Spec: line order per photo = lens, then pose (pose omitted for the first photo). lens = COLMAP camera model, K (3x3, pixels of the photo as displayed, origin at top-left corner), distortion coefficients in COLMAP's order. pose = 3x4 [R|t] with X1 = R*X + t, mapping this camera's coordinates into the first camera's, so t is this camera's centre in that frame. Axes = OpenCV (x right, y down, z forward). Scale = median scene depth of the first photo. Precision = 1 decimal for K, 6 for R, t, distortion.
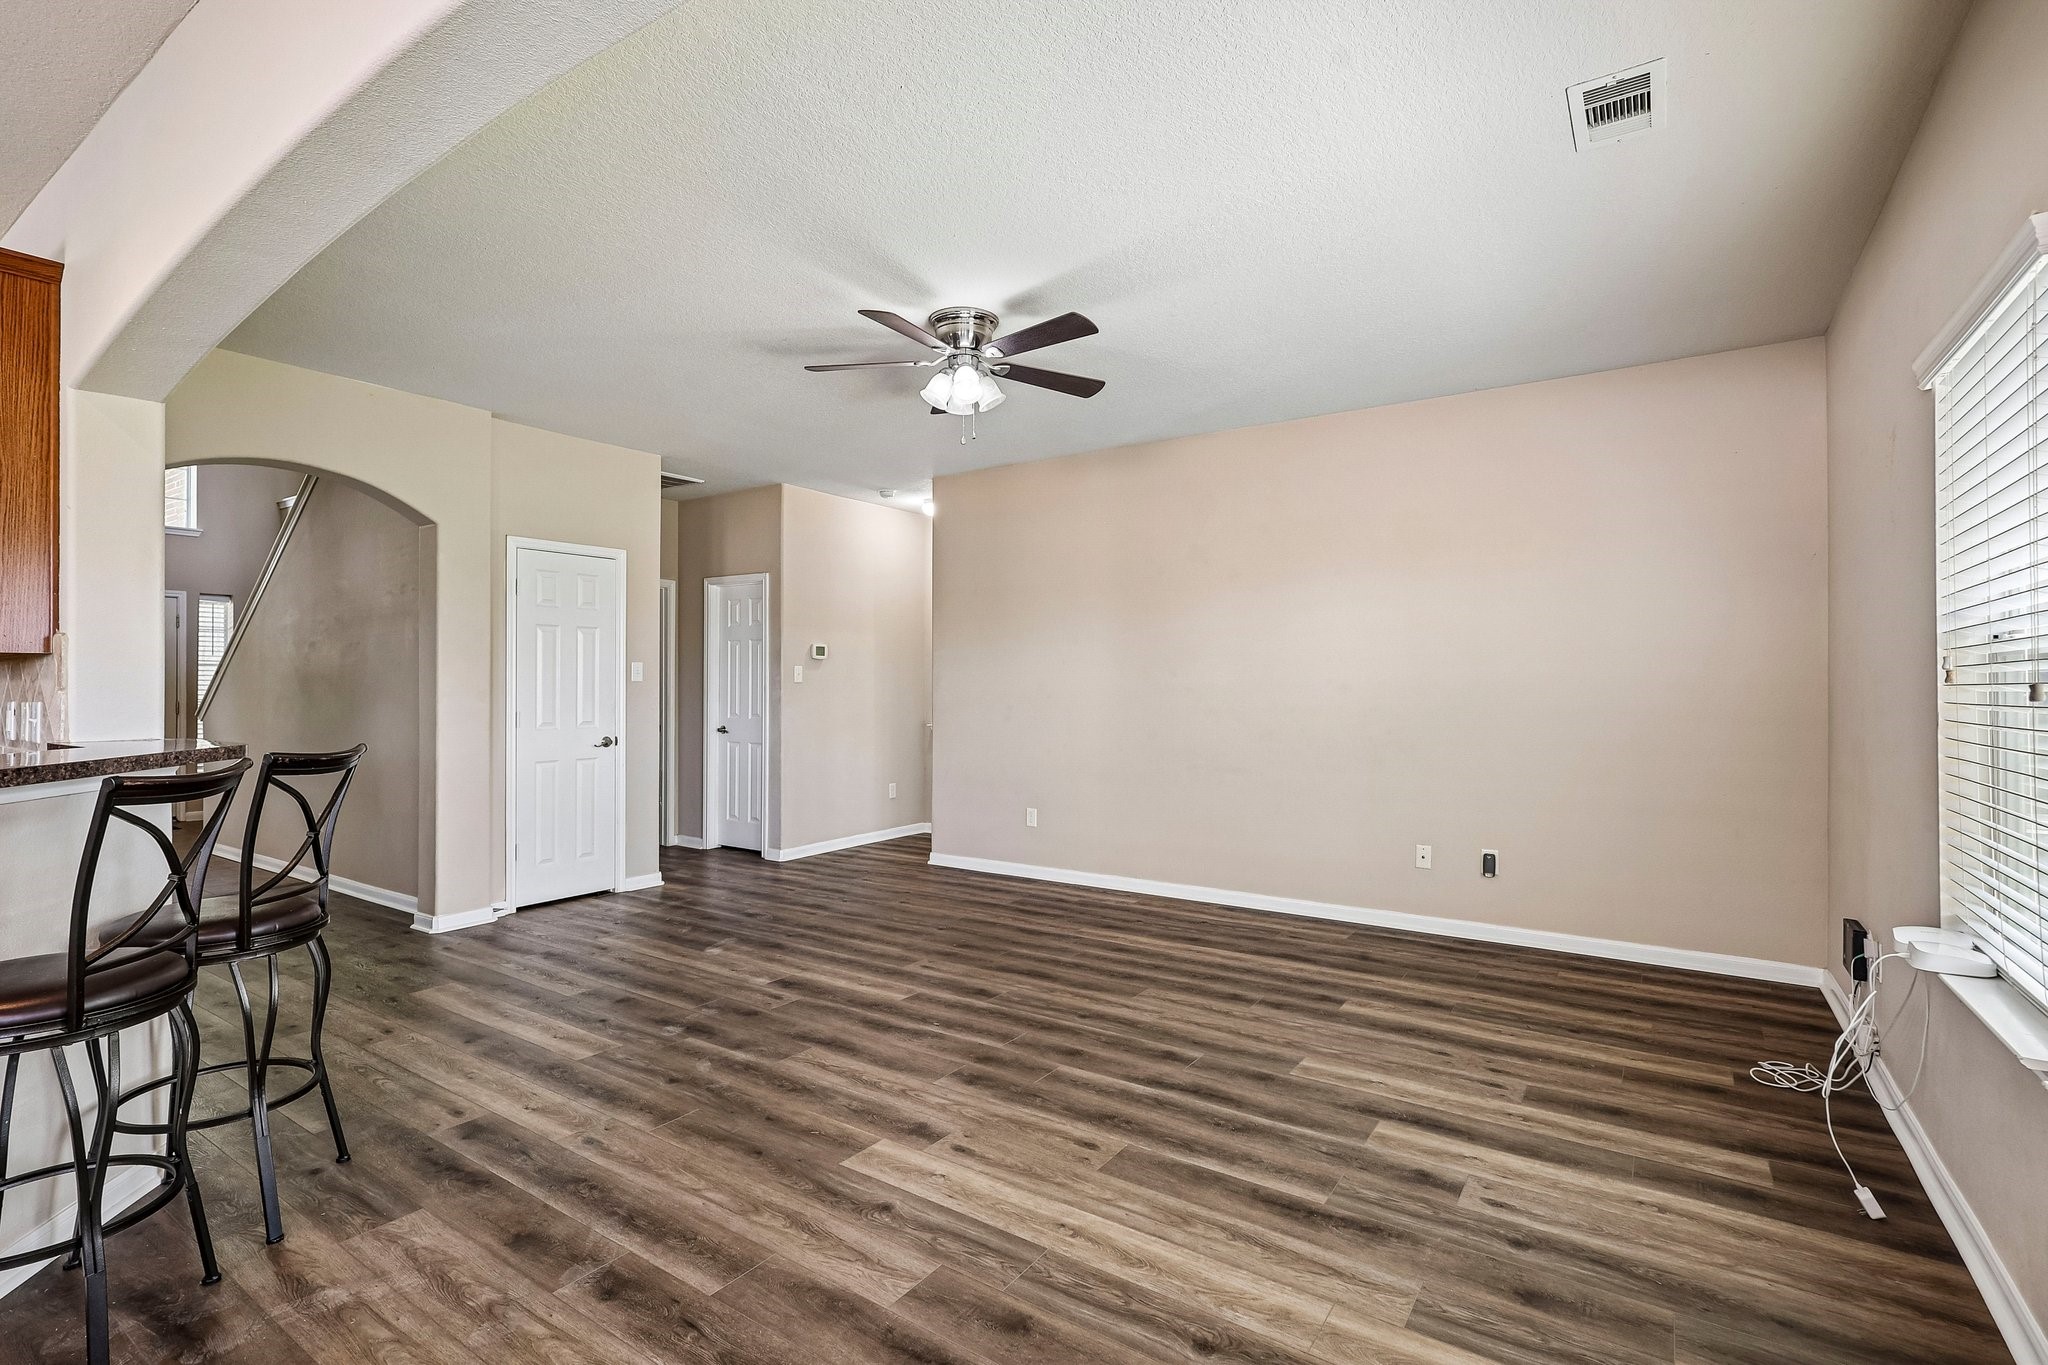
lens RADIAL K [[953.0, 0, 1016.8], [0, 953.0, 681.2], [0, 0, 1]] dist [-0.005405, 0.001403]
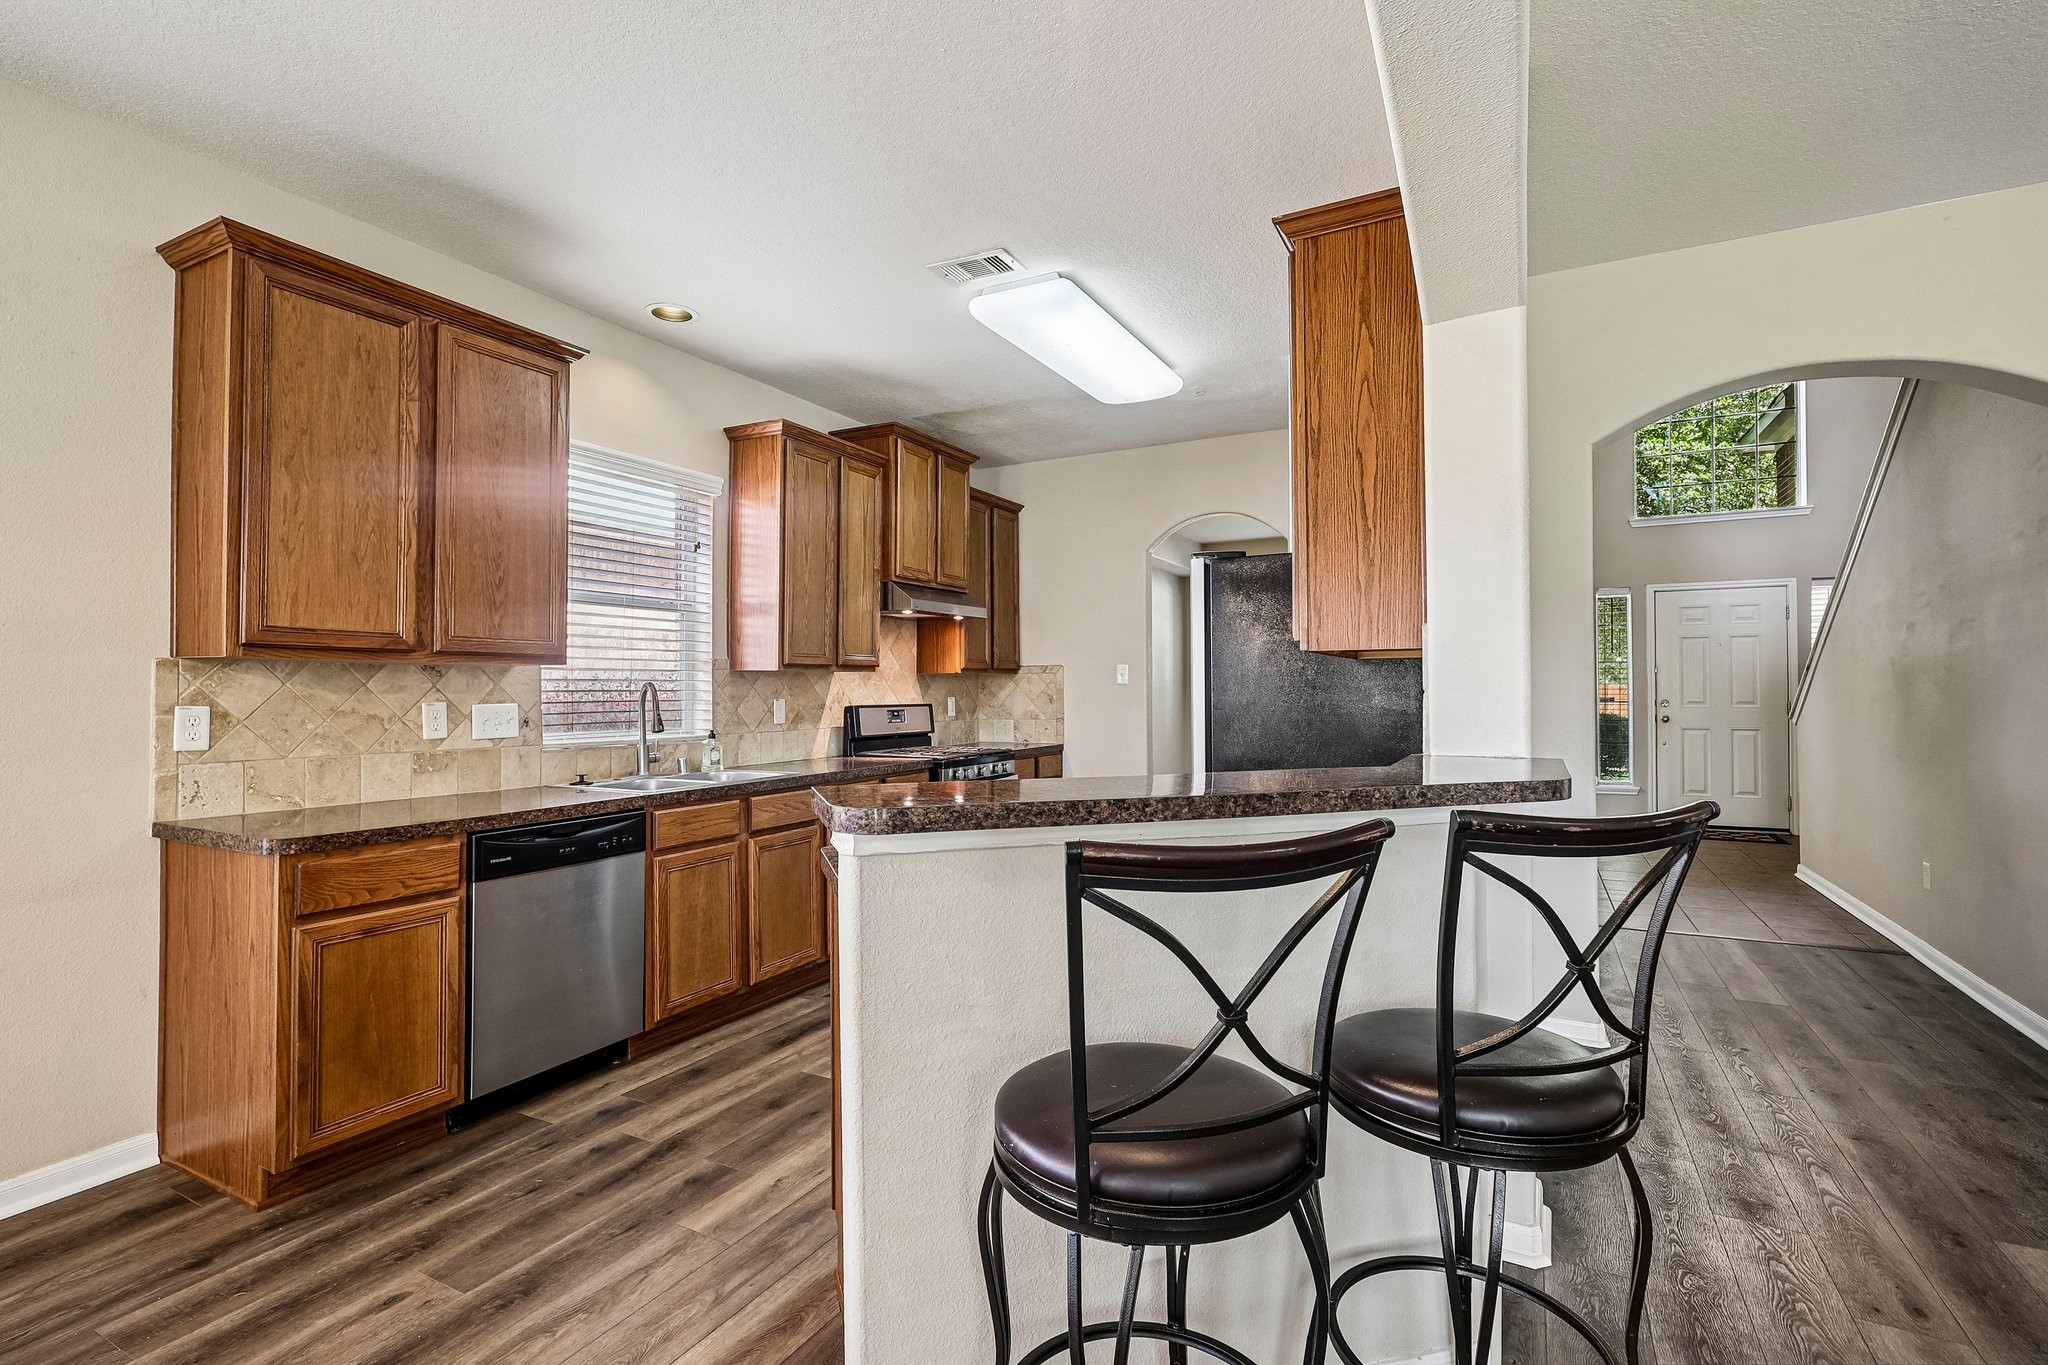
lens RADIAL K [[936.3, 0, 1032.8], [0, 936.3, 673.4], [0, 0, 1]] dist [-0.003945, -0.000488]
pose [[0.103093, -0.017060, -0.994525, -0.227529], [0.011022, 0.999811, -0.016009, 0.002946], [0.994611, -0.009311, 0.103262, 0.573075]]
